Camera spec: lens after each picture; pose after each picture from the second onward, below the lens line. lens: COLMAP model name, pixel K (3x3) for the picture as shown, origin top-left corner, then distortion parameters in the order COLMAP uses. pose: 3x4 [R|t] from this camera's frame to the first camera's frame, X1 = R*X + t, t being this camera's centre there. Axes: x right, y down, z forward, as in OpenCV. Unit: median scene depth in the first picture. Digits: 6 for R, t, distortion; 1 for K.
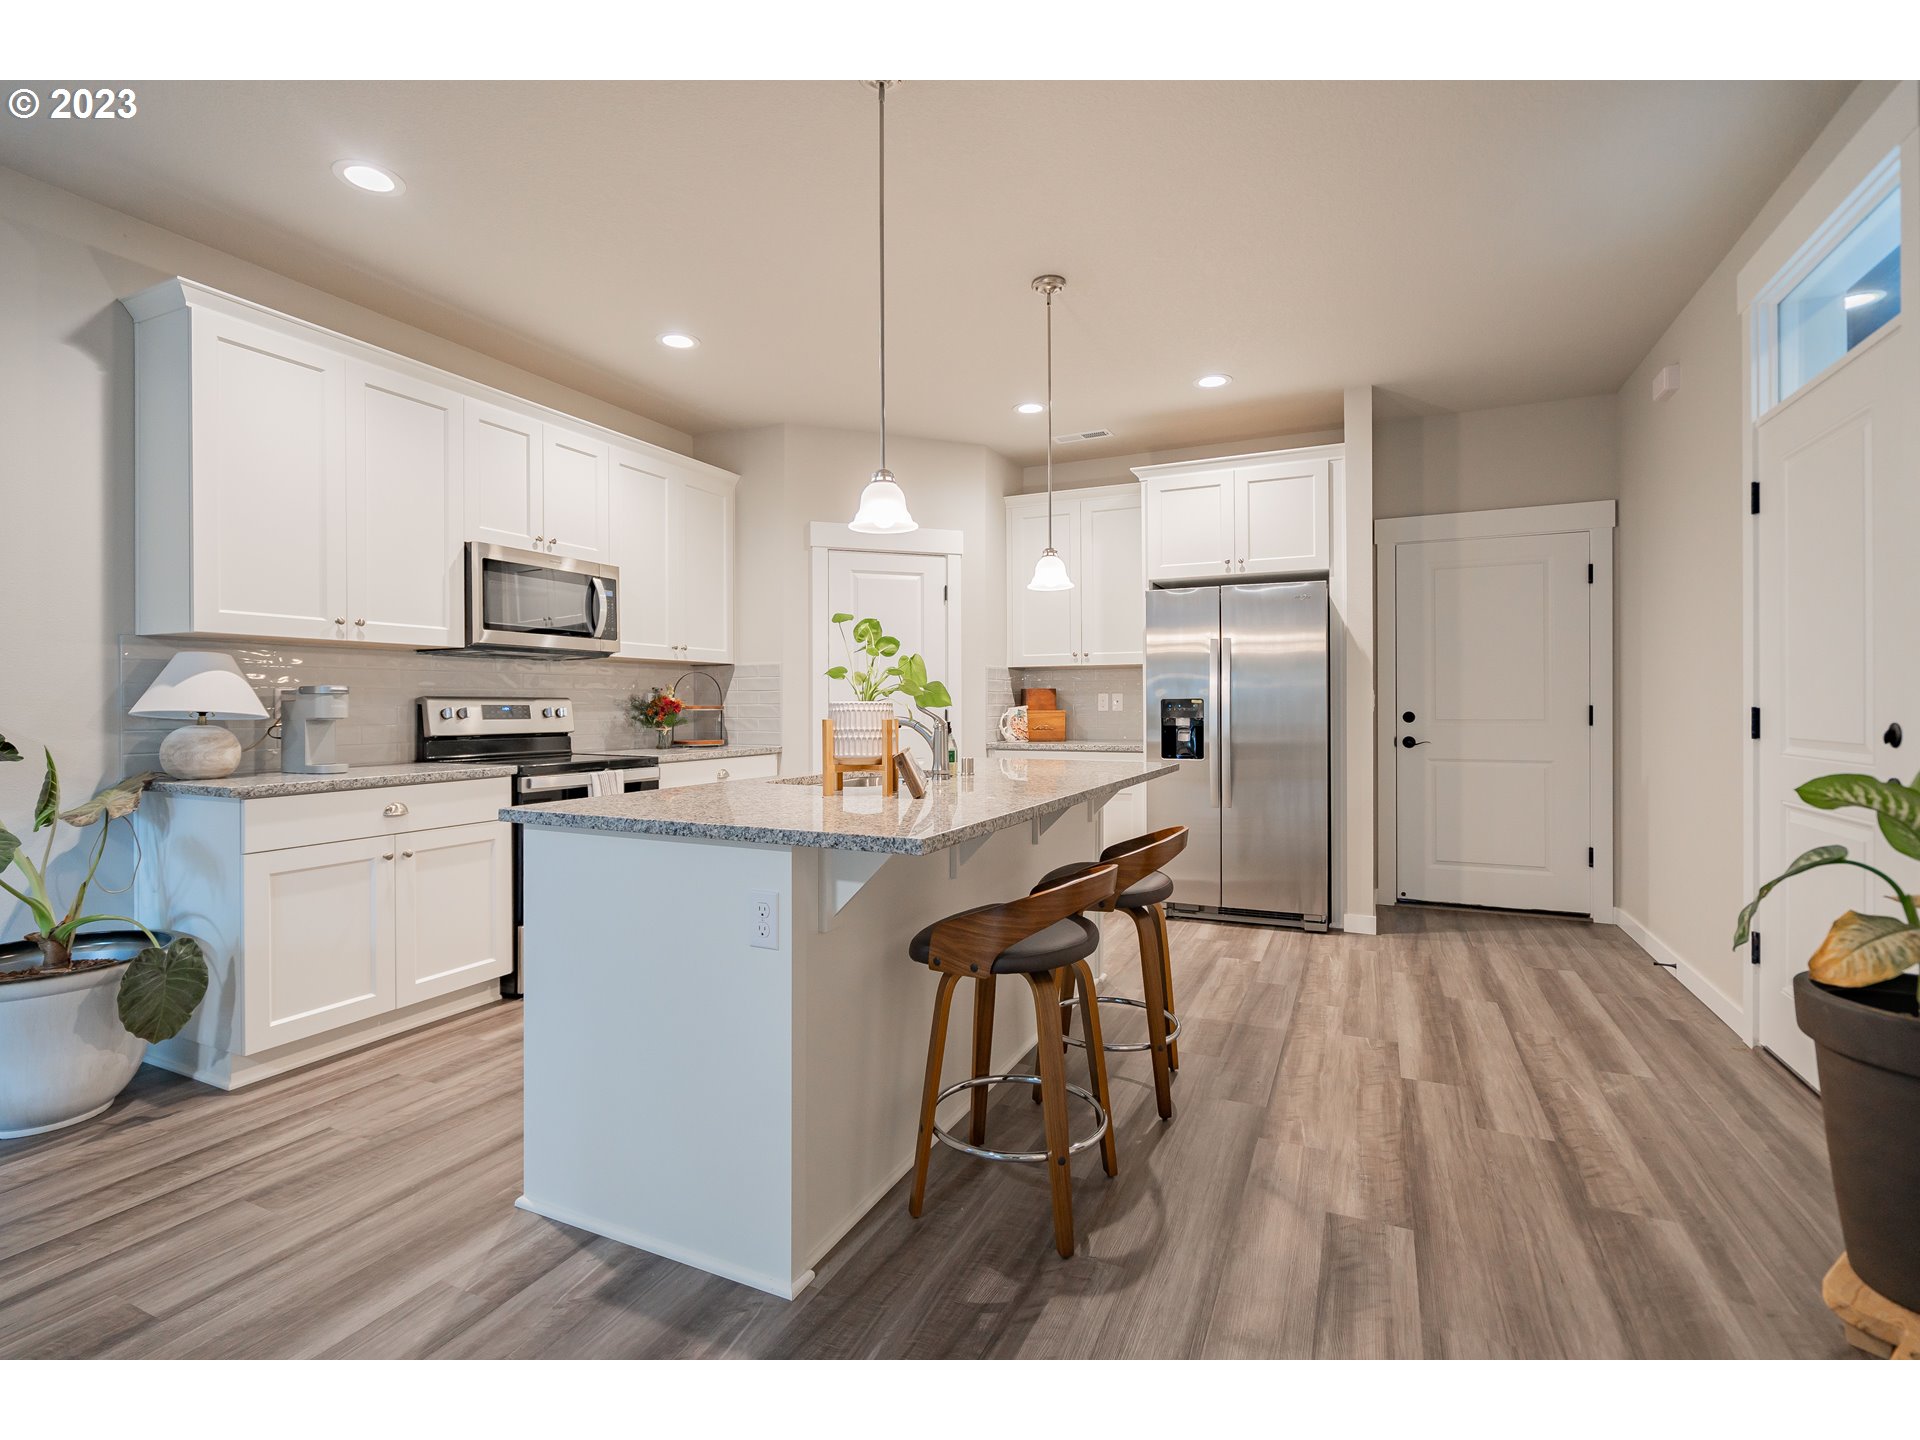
lens RADIAL K [[896.5, 0, 951.3], [0, 896.5, 705.3], [0, 0, 1]] dist [0.000218, 0.000112]
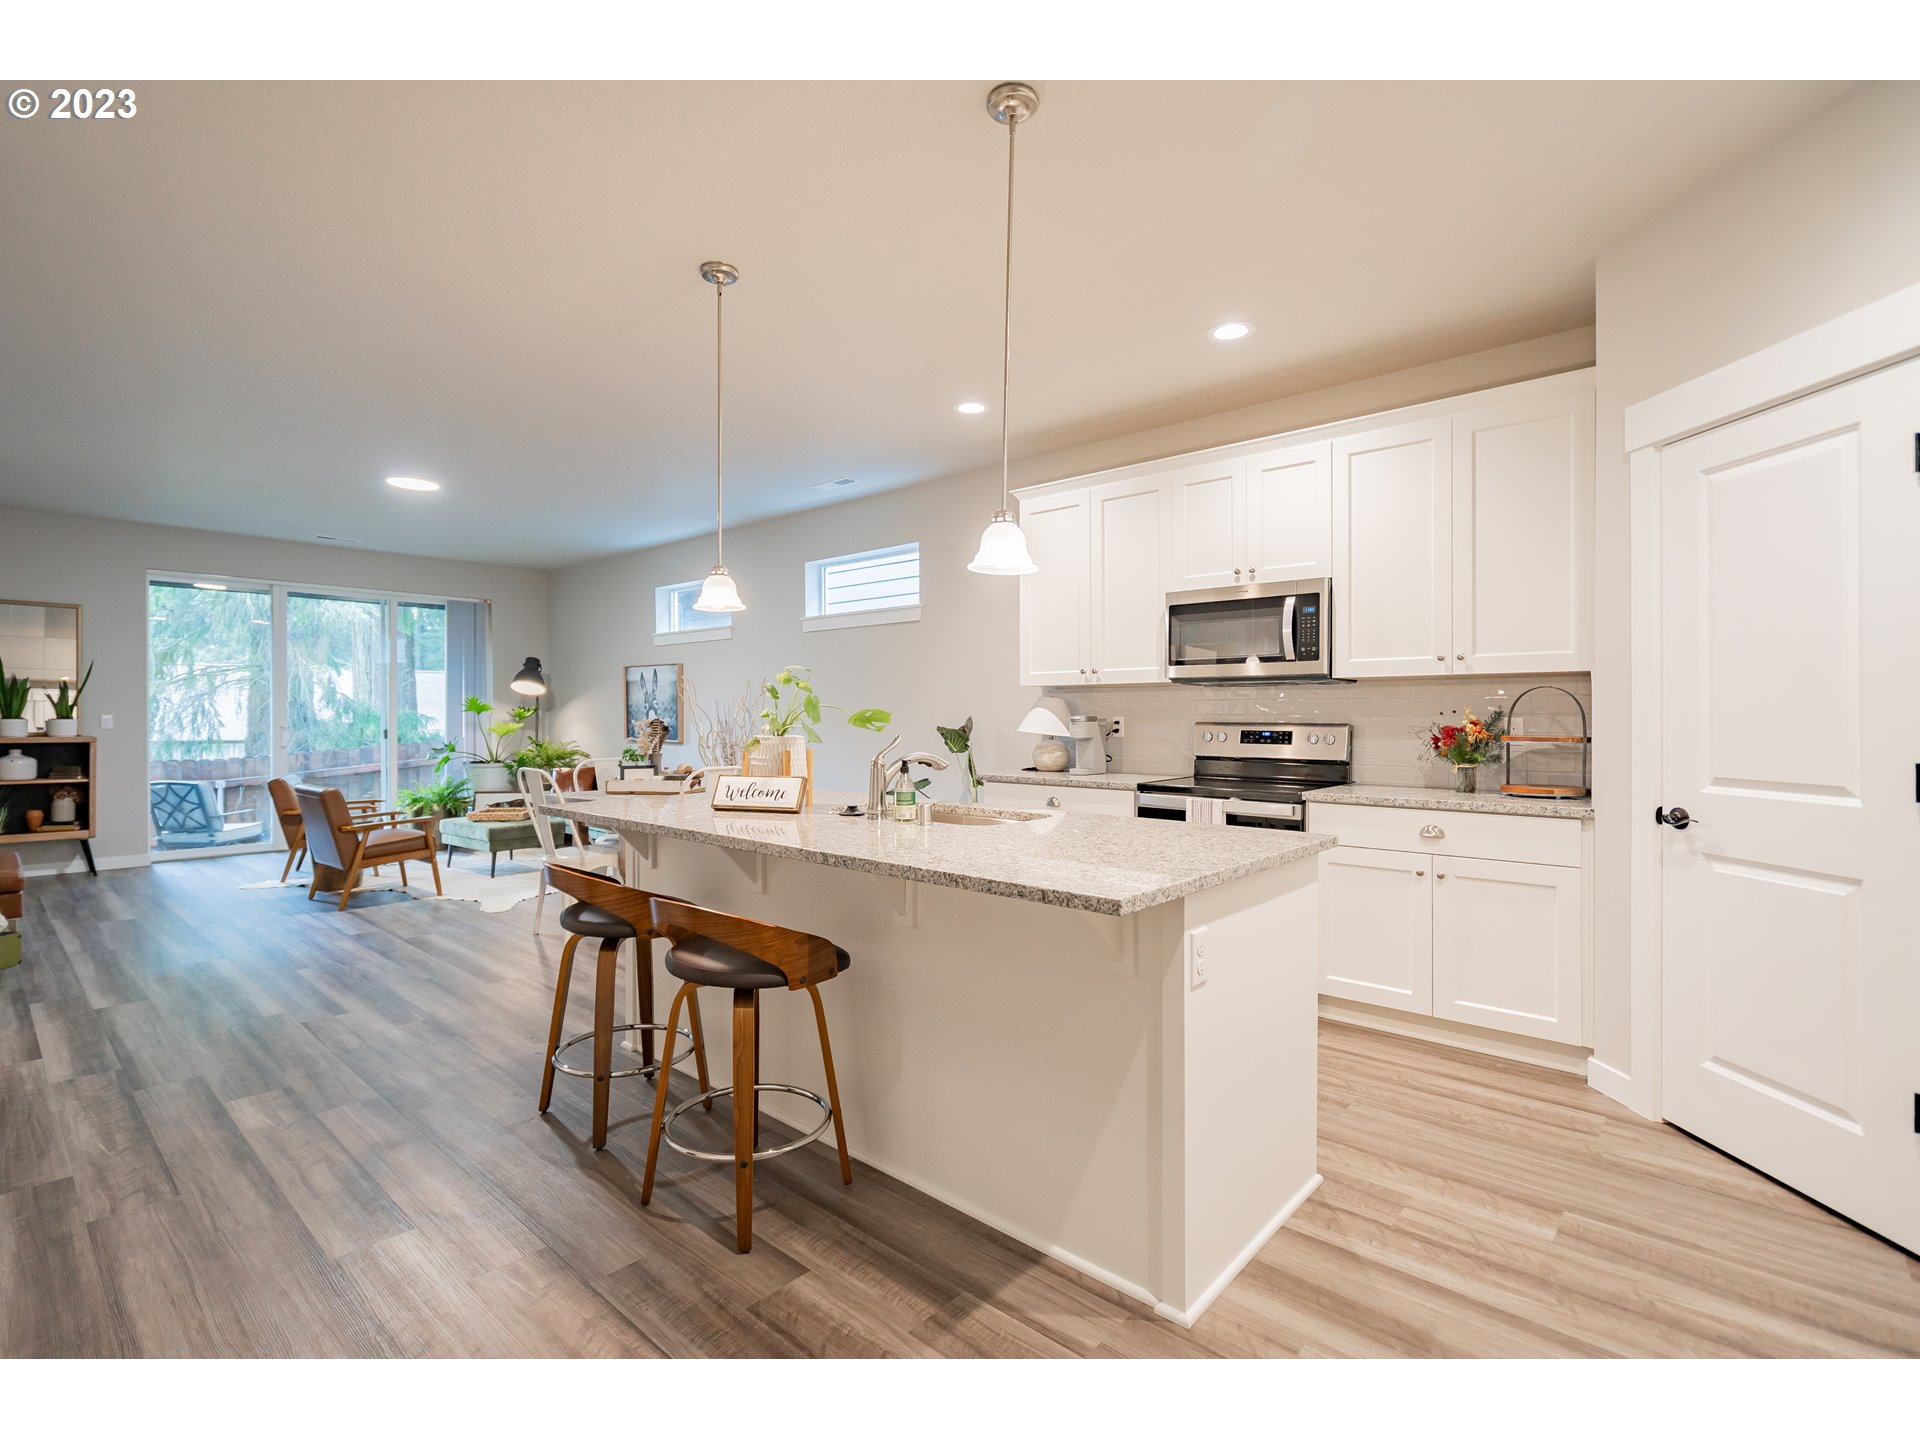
lens RADIAL K [[889.0, 0, 946.7], [0, 889.0, 719.6], [0, 0, 1]] dist [-0.004361, -0.000256]
pose [[-0.284083, 0.008429, -0.958763, 0.543427], [0.000302, 0.999962, 0.008701, -0.019309], [0.958800, 0.002182, -0.284075, 0.832267]]
